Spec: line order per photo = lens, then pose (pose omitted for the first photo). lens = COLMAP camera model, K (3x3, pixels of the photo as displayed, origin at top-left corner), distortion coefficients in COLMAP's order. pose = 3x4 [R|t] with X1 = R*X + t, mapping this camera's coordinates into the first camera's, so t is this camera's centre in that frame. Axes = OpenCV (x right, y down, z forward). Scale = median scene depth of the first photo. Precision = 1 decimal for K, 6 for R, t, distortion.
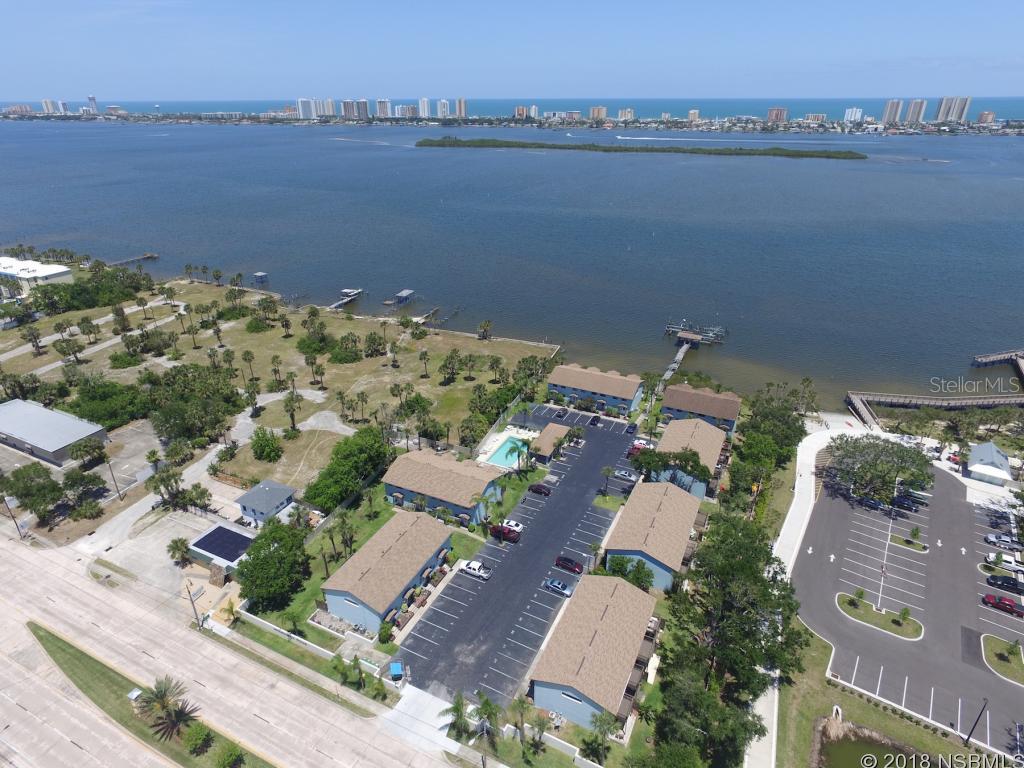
lens RADIAL K [[595.3, 0, 505.0], [0, 595.3, 381.3], [0, 0, 1]] dist [-0.014352, 0.012825]
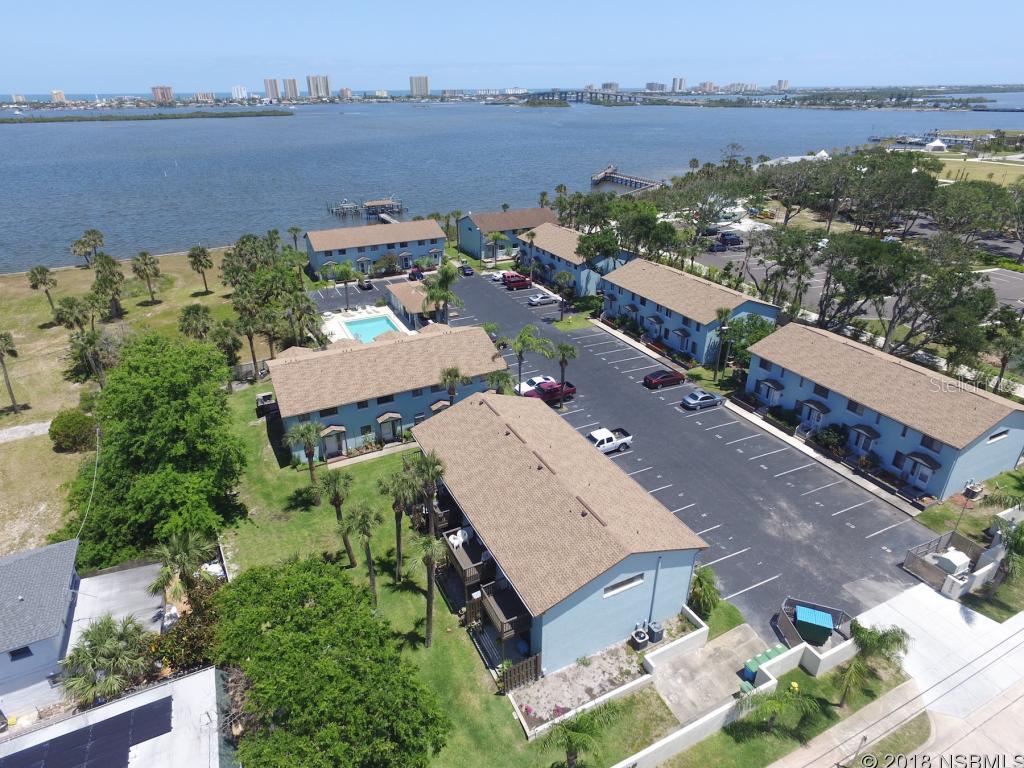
lens RADIAL K [[595.3, 0, 505.0], [0, 595.3, 381.3], [0, 0, 1]] dist [-0.014352, 0.012825]
pose [[0.613915, -0.350511, 0.707284, -0.344517], [0.347419, 0.924538, 0.156620, 0.114576], [-0.708808, 0.149572, 0.689361, 0.517279]]
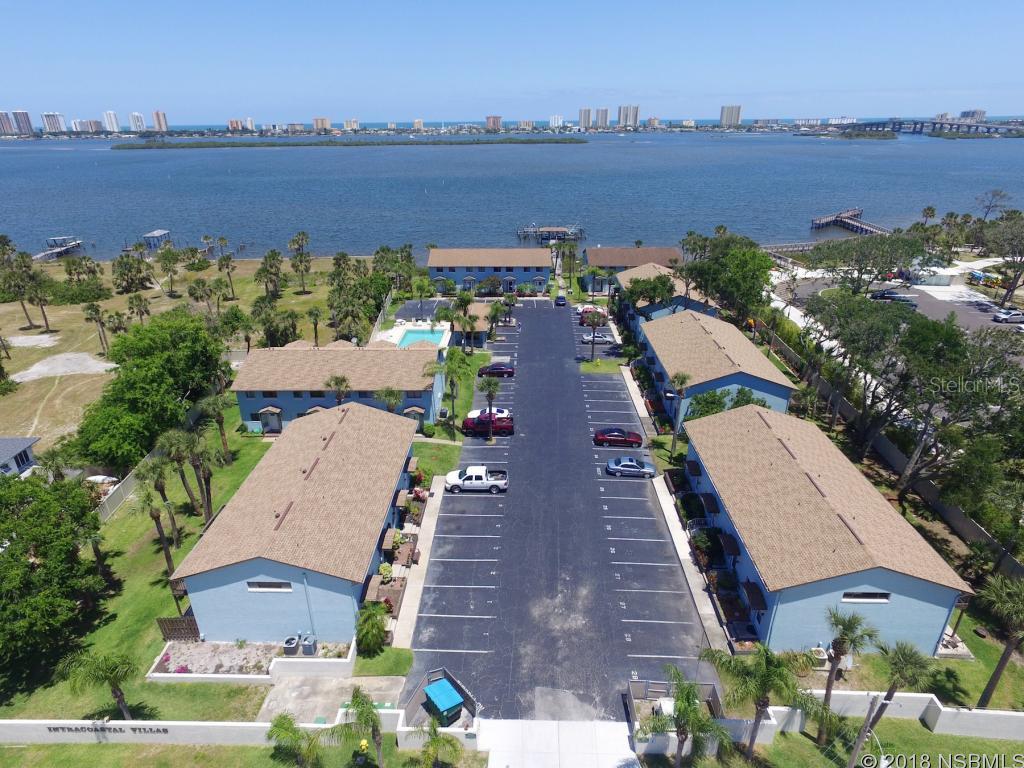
lens RADIAL K [[595.3, 0, 505.0], [0, 595.3, 381.3], [0, 0, 1]] dist [-0.014352, 0.012825]
pose [[0.908616, -0.171779, 0.380670, -0.160955], [0.185507, 0.982643, 0.000638, 0.175938], [-0.374172, 0.070037, 0.924711, 0.371013]]
